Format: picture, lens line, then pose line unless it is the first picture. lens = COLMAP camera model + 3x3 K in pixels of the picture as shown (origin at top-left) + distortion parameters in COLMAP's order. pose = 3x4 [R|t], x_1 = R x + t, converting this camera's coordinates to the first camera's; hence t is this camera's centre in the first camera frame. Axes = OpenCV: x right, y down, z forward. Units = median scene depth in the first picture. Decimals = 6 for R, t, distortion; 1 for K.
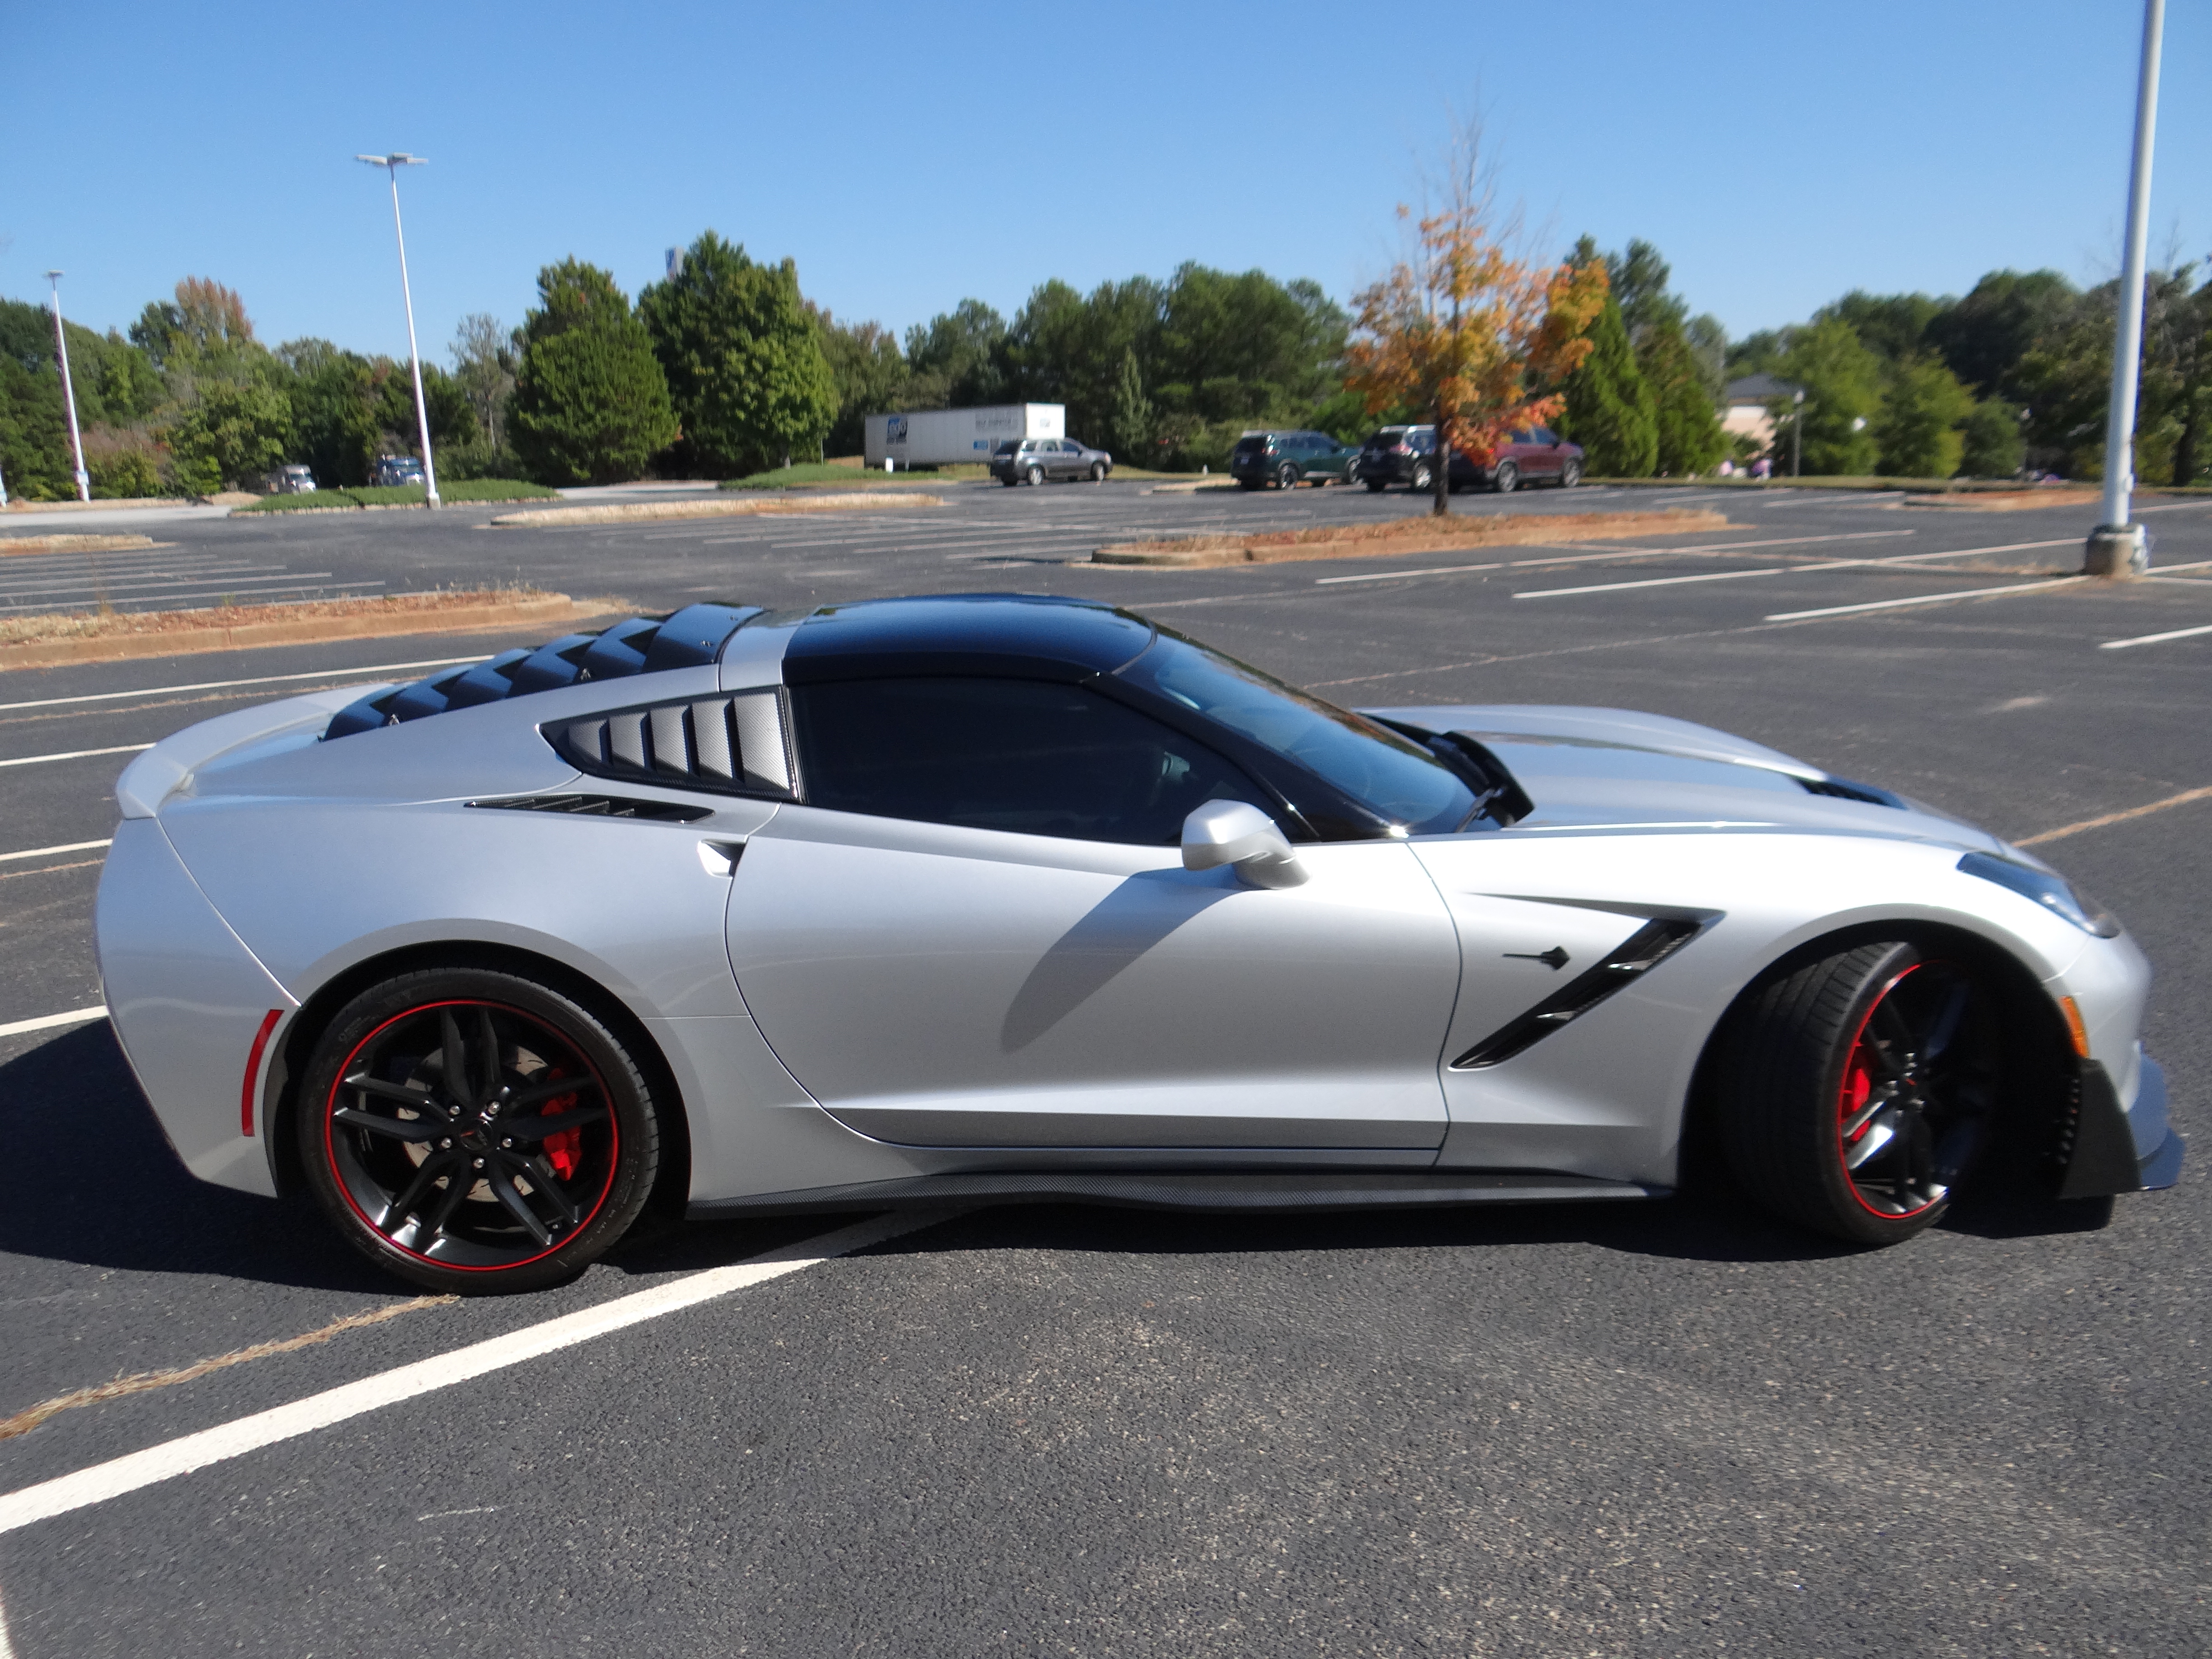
lens RADIAL K [[1753.5, 0, 1107.6], [0, 1753.5, 822.3], [0, 0, 1]] dist [0.001648, 0.002606]
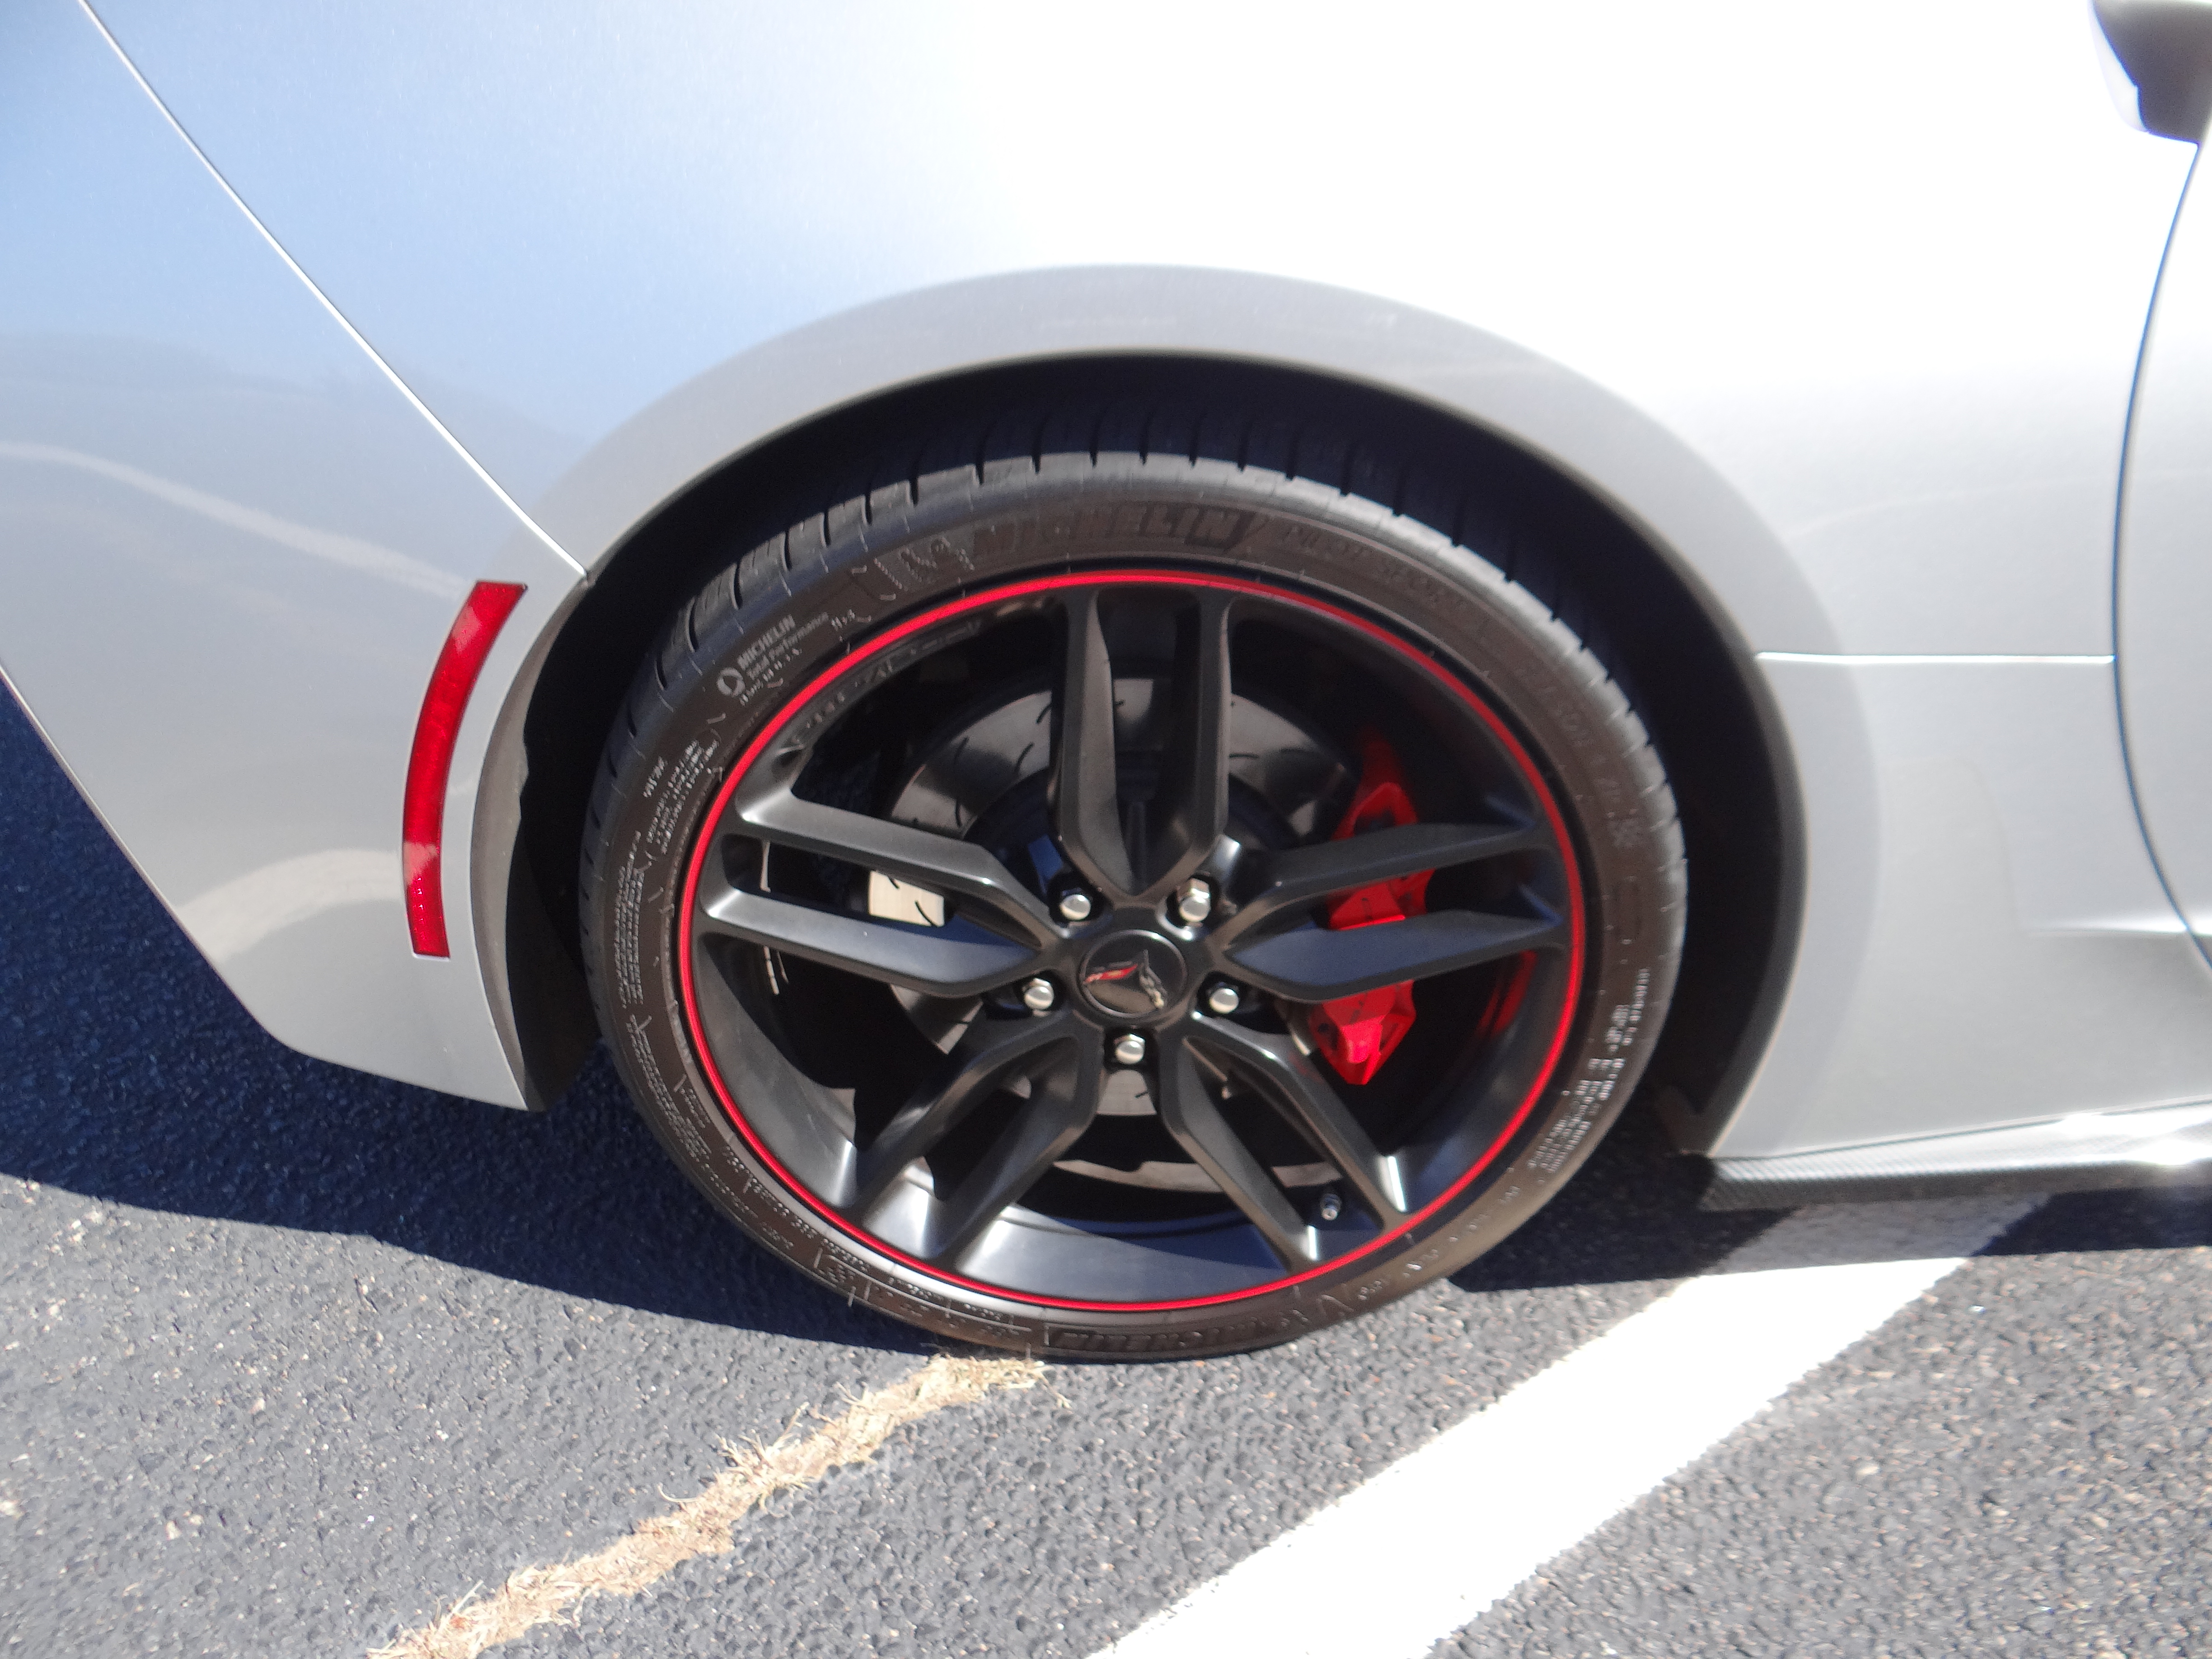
lens RADIAL K [[1753.5, 0, 1109.2], [0, 1753.5, 829.5], [0, 0, 1]] dist [0.001648, 0.002606]
pose [[0.999218, 0.036421, -0.015392, -0.355137], [-0.029663, 0.947881, 0.317241, 0.049473], [0.026144, -0.316536, 0.948220, 0.692272]]
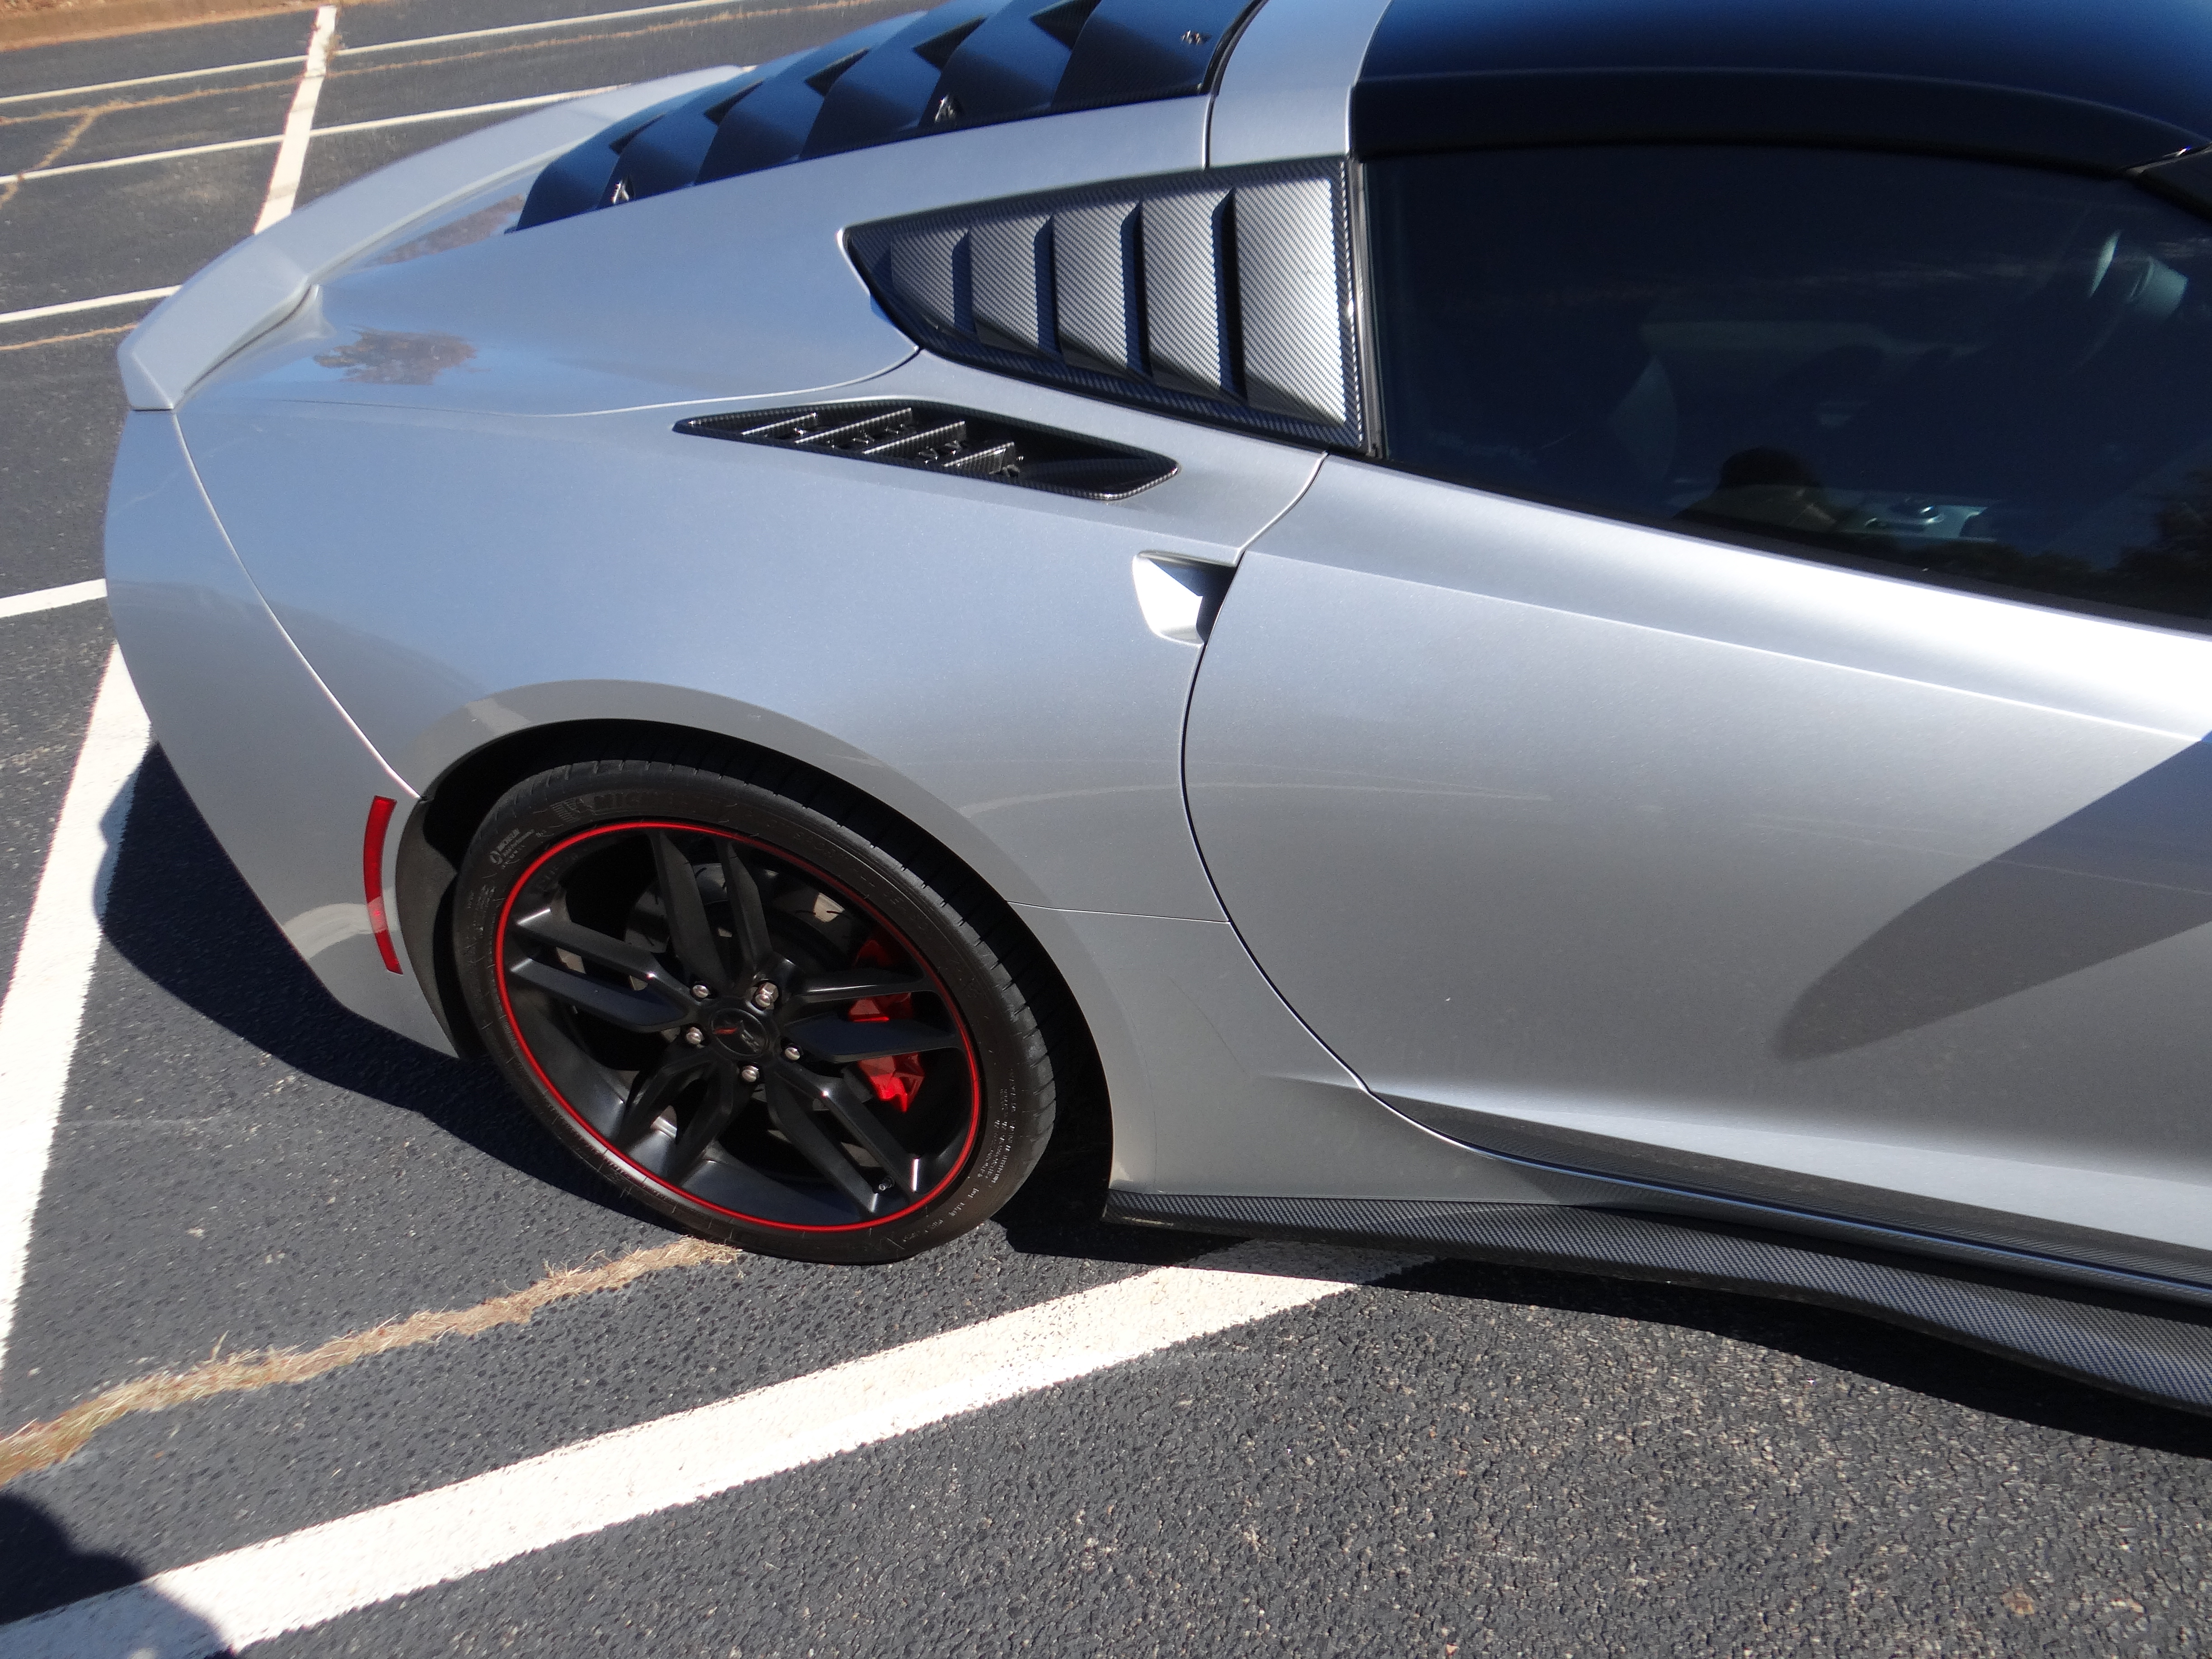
lens RADIAL K [[1753.5, 0, 1104.3], [0, 1753.5, 819.3], [0, 0, 1]] dist [0.001648, 0.002606]
pose [[0.947755, 0.132020, -0.290397, -0.099181], [-0.016780, 0.929714, 0.367901, -0.087542], [0.318557, -0.343807, 0.883356, 0.564718]]
